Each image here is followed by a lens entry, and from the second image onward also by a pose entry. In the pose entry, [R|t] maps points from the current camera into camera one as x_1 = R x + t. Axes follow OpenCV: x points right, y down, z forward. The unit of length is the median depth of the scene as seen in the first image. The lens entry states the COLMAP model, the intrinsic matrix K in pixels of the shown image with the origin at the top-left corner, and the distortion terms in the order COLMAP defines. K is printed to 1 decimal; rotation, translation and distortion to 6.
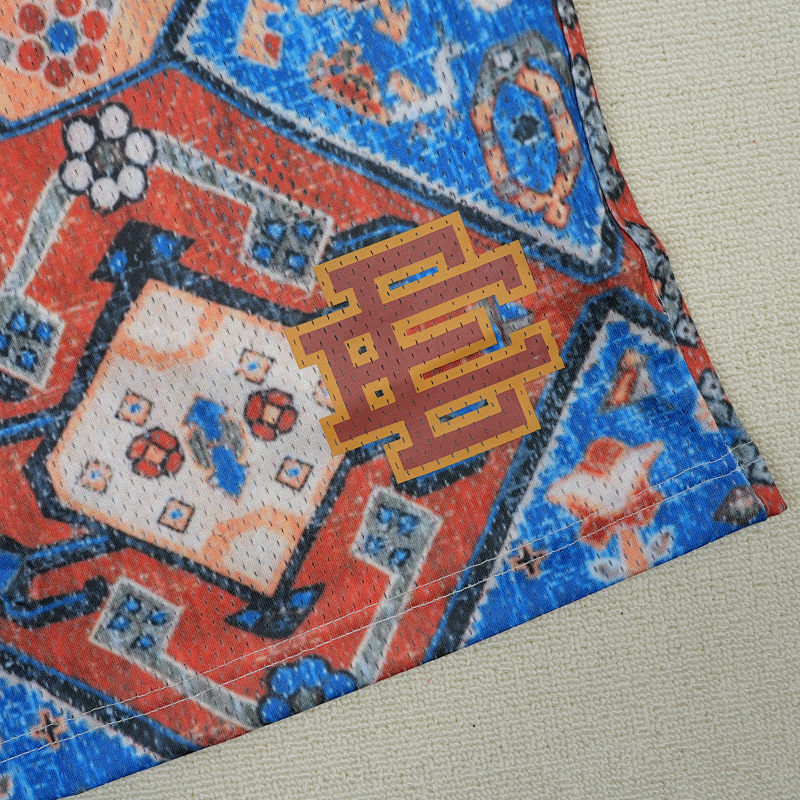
lens RADIAL K [[818.1, 0, 400.0], [0, 818.1, 400.0], [0, 0, 1]] dist [-0.020720, 0.019794]
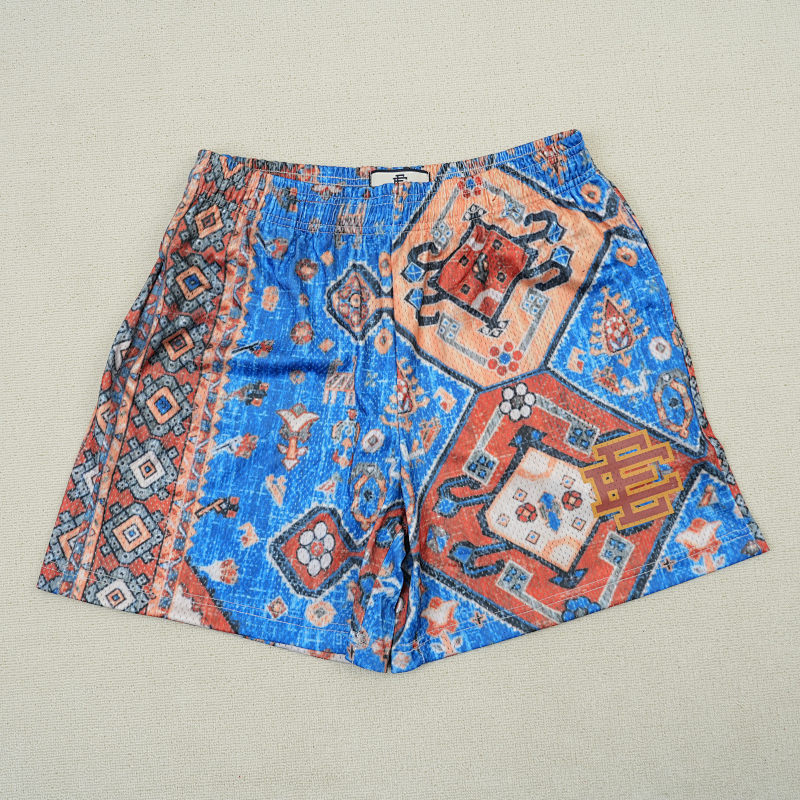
lens RADIAL K [[818.1, 0, 400.0], [0, 818.1, 400.0], [0, 0, 1]] dist [-0.020720, 0.019794]
pose [[0.997648, 0.059759, -0.033561, -0.656501], [-0.064014, 0.987399, -0.144725, 0.116984], [0.024489, 0.146533, 0.988903, -1.706798]]
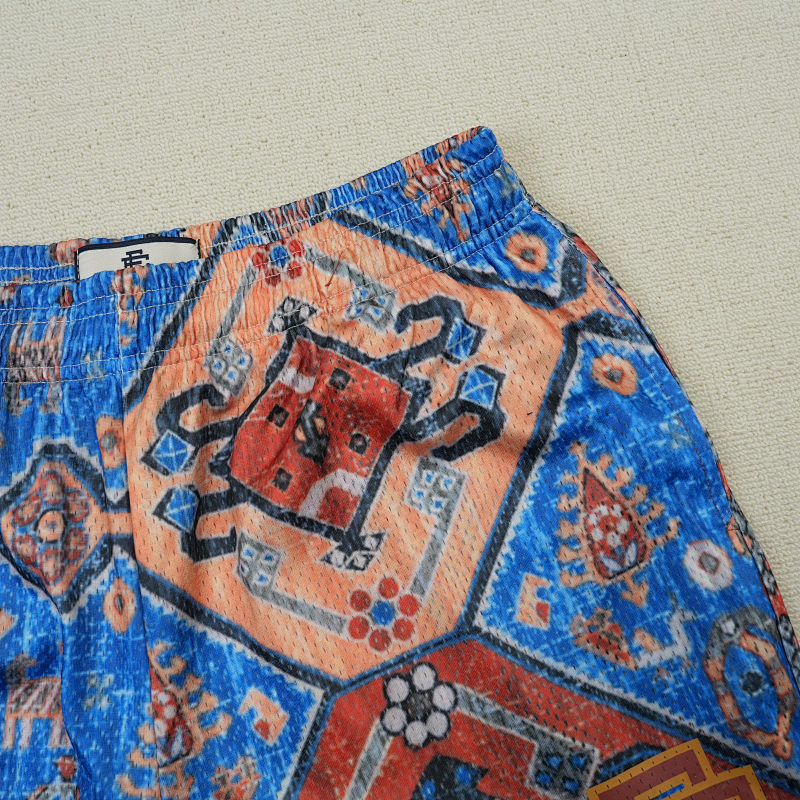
lens RADIAL K [[824.6, 0, 389.8], [0, 824.6, 398.2], [0, 0, 1]] dist [-0.022156, 0.018252]
pose [[0.999145, -0.037778, -0.016800, -0.362253], [0.033357, 0.976634, -0.212307, -0.492750], [0.024428, 0.211565, 0.977059, -0.357405]]
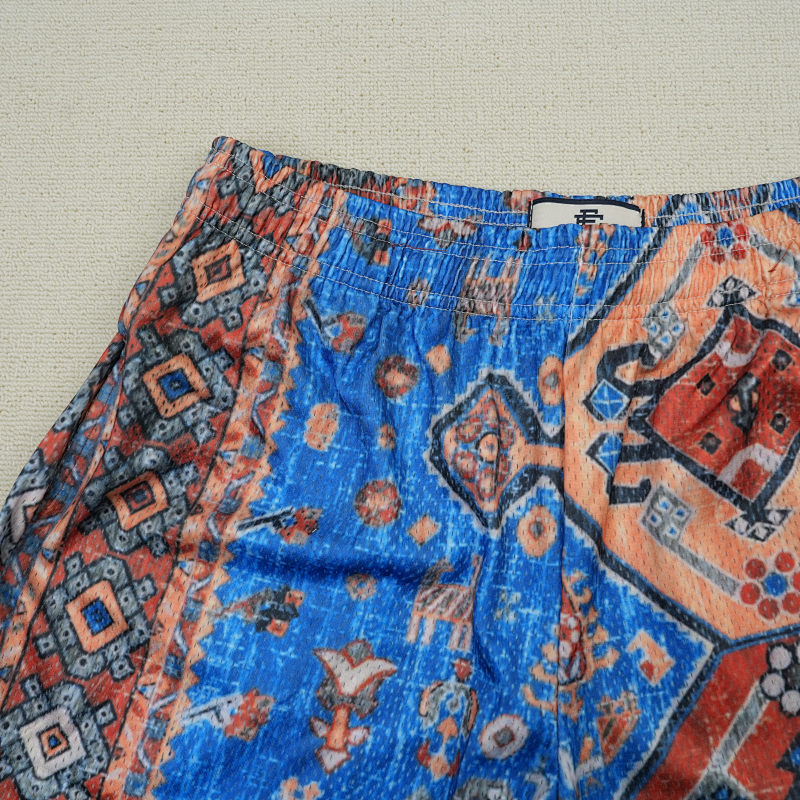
lens RADIAL K [[818.1, 0, 400.0], [0, 818.1, 400.0], [0, 0, 1]] dist [-0.020720, 0.019794]
pose [[0.986884, 0.137745, -0.084178, -0.955061], [-0.152290, 0.967384, -0.202424, -0.364769], [0.053549, 0.212588, 0.975674, -0.447032]]
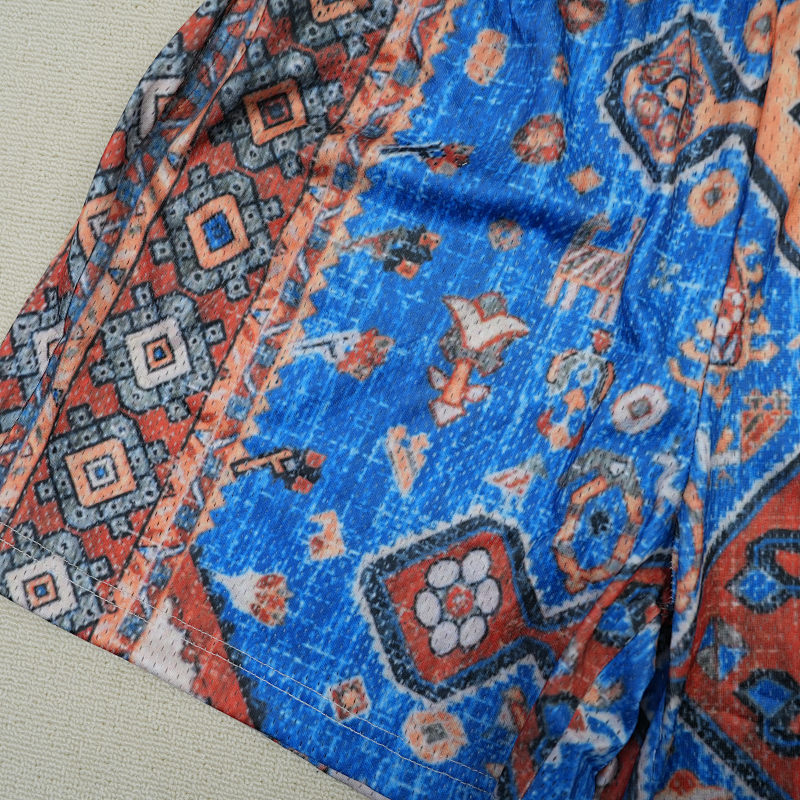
lens RADIAL K [[818.1, 0, 400.0], [0, 818.1, 400.0], [0, 0, 1]] dist [-0.020720, 0.019794]
pose [[0.945910, 0.298700, -0.126622, -1.010823], [-0.307893, 0.949516, -0.060172, 0.035897], [0.102256, 0.095903, 0.990124, -0.273201]]
